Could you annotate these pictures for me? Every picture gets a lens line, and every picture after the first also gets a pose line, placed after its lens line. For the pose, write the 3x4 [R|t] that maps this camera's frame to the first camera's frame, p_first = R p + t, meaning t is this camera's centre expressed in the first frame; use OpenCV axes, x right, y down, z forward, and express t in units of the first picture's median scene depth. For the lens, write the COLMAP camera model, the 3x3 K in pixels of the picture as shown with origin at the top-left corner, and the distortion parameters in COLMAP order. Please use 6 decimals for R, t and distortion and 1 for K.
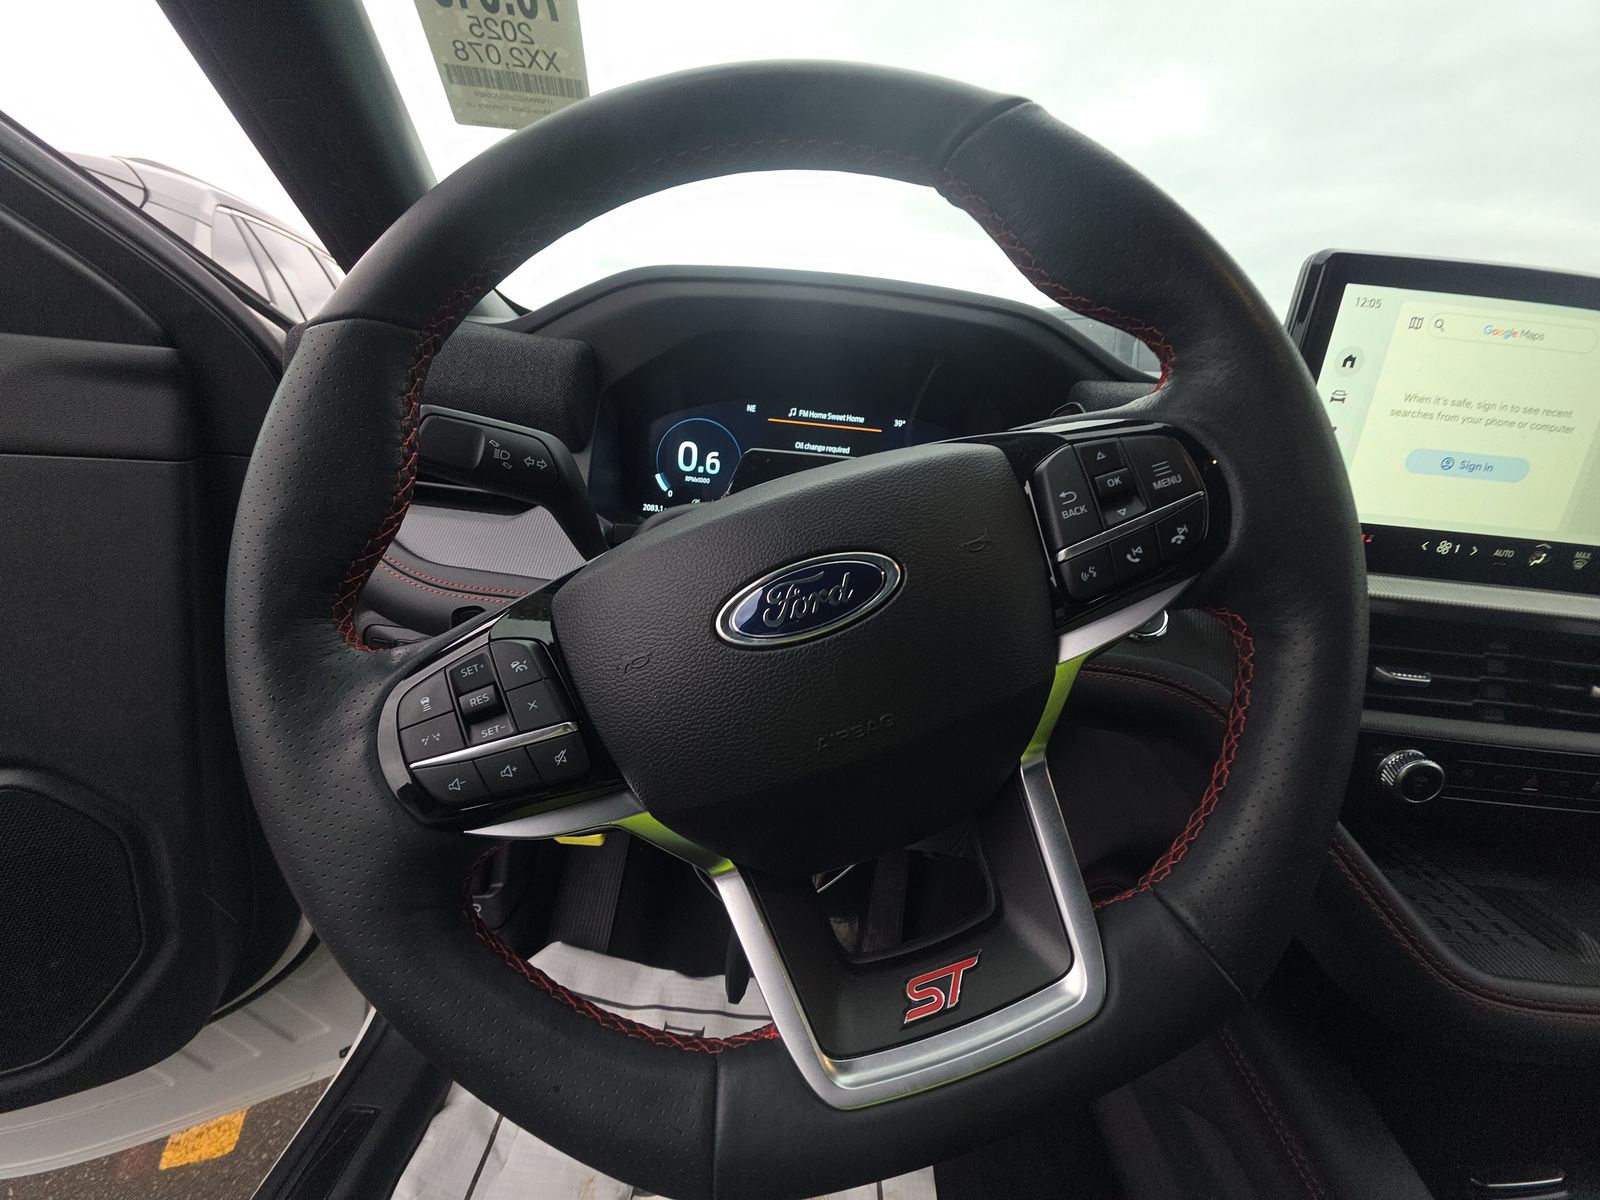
lens RADIAL K [[622.5, 0, 800.0], [0, 622.5, 600.0], [0, 0, 1]] dist [0.000283, -0.012761]
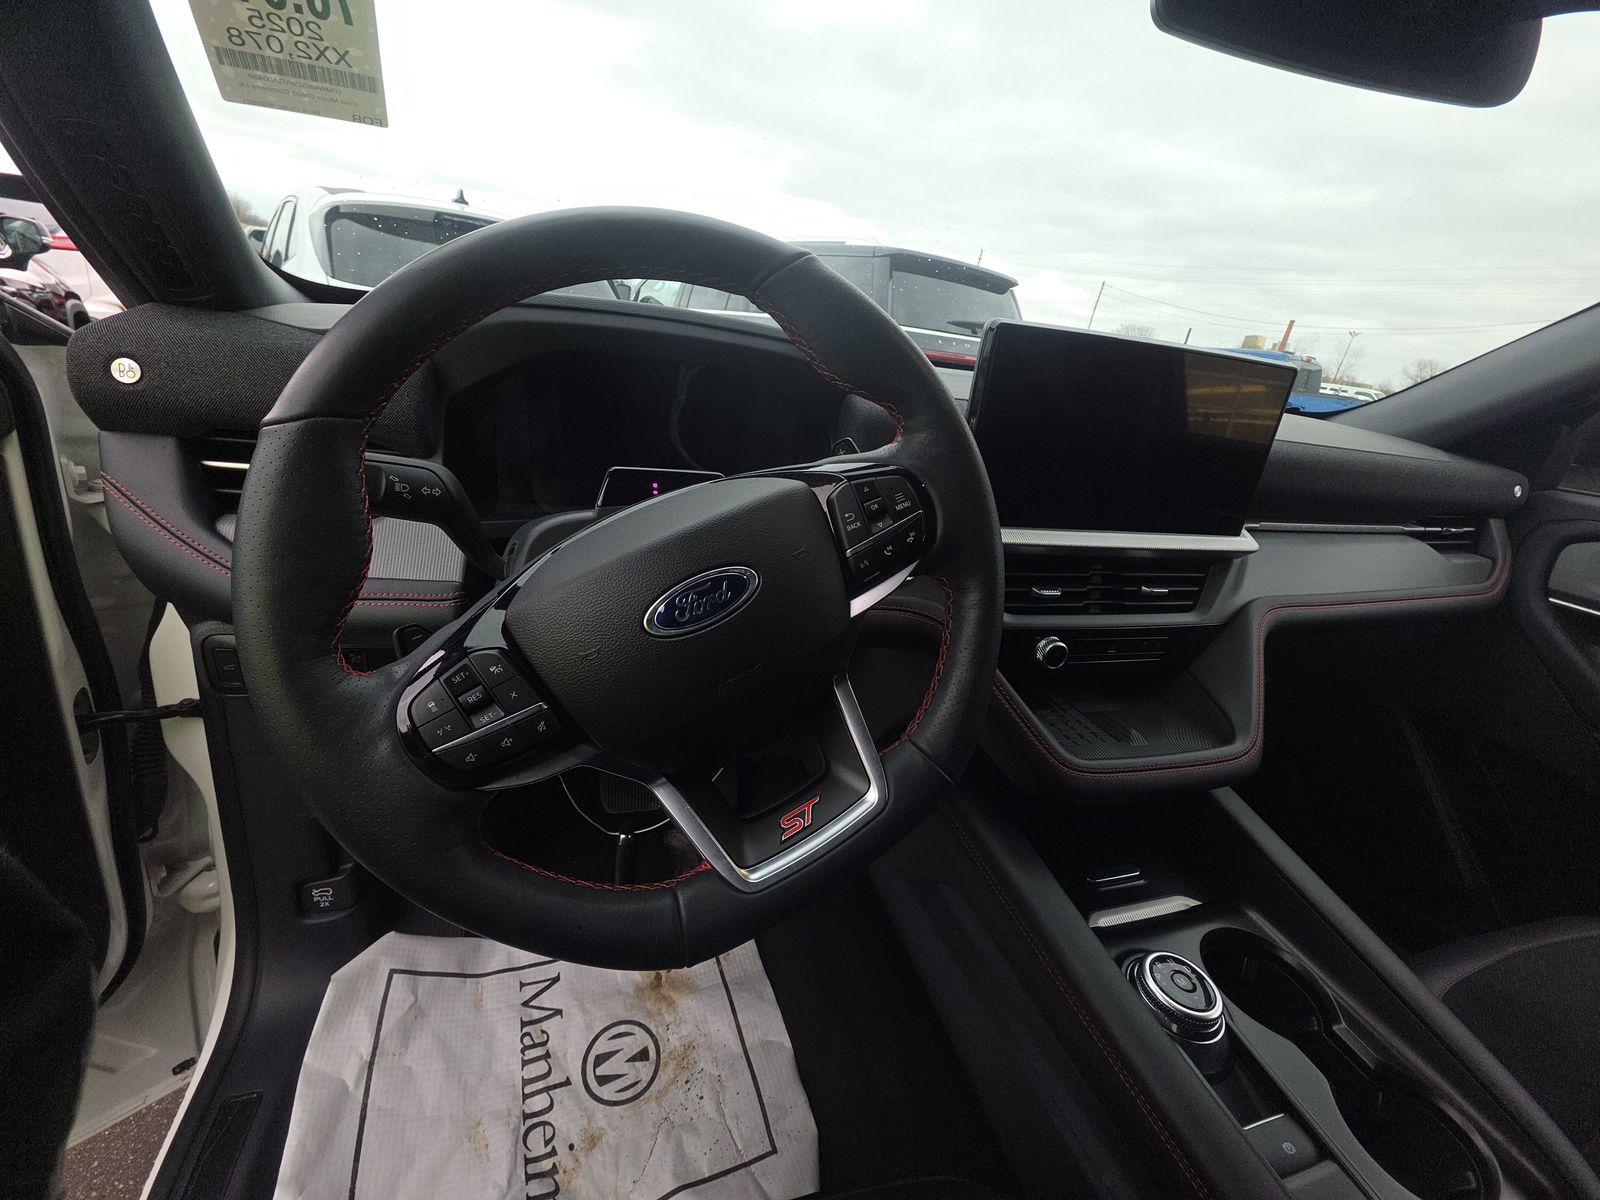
lens RADIAL K [[642.7, 0, 804.0], [0, 642.7, 580.6], [0, 0, 1]] dist [-0.024468, 0.000130]
pose [[0.943005, -0.101796, 0.316827, -0.166031], [0.073925, 0.992357, 0.098811, -0.125285], [-0.324464, -0.069757, 0.943322, -0.401495]]
